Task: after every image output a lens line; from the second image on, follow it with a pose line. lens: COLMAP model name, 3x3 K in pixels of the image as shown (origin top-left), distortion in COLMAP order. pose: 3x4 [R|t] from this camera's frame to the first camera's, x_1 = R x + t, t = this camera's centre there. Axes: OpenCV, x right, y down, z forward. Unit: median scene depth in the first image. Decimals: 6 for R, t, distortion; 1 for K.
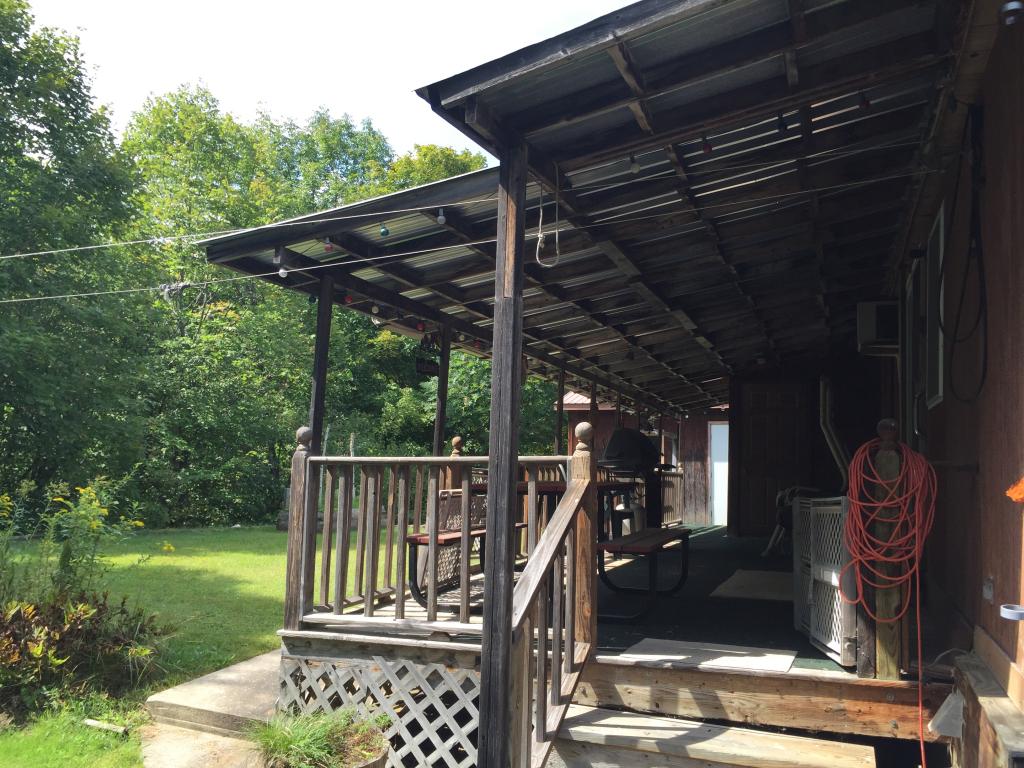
lens RADIAL K [[871.8, 0, 518.8], [0, 871.8, 384.0], [0, 0, 1]] dist [0.066142, -0.081804]
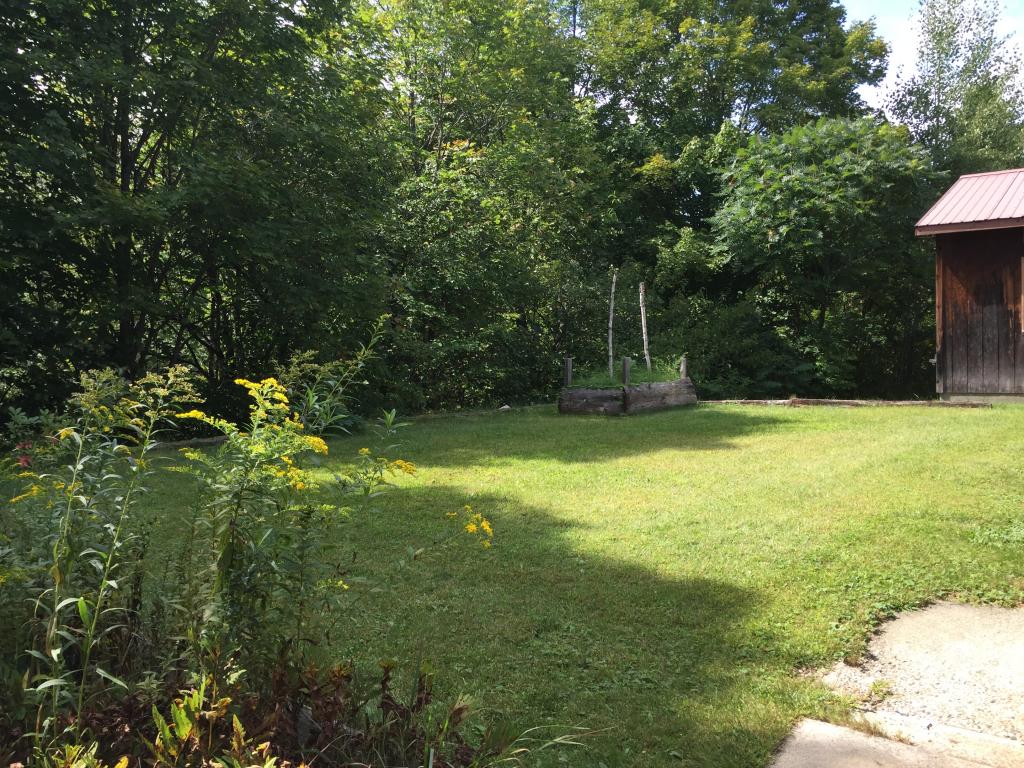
lens RADIAL K [[871.8, 0, 508.9], [0, 871.8, 385.9], [0, 0, 1]] dist [0.066142, -0.081804]
pose [[0.964355, -0.026939, -0.263236, -0.094756], [0.067777, 0.986764, 0.147318, 0.022898], [0.255784, -0.159908, 0.953417, 0.217074]]
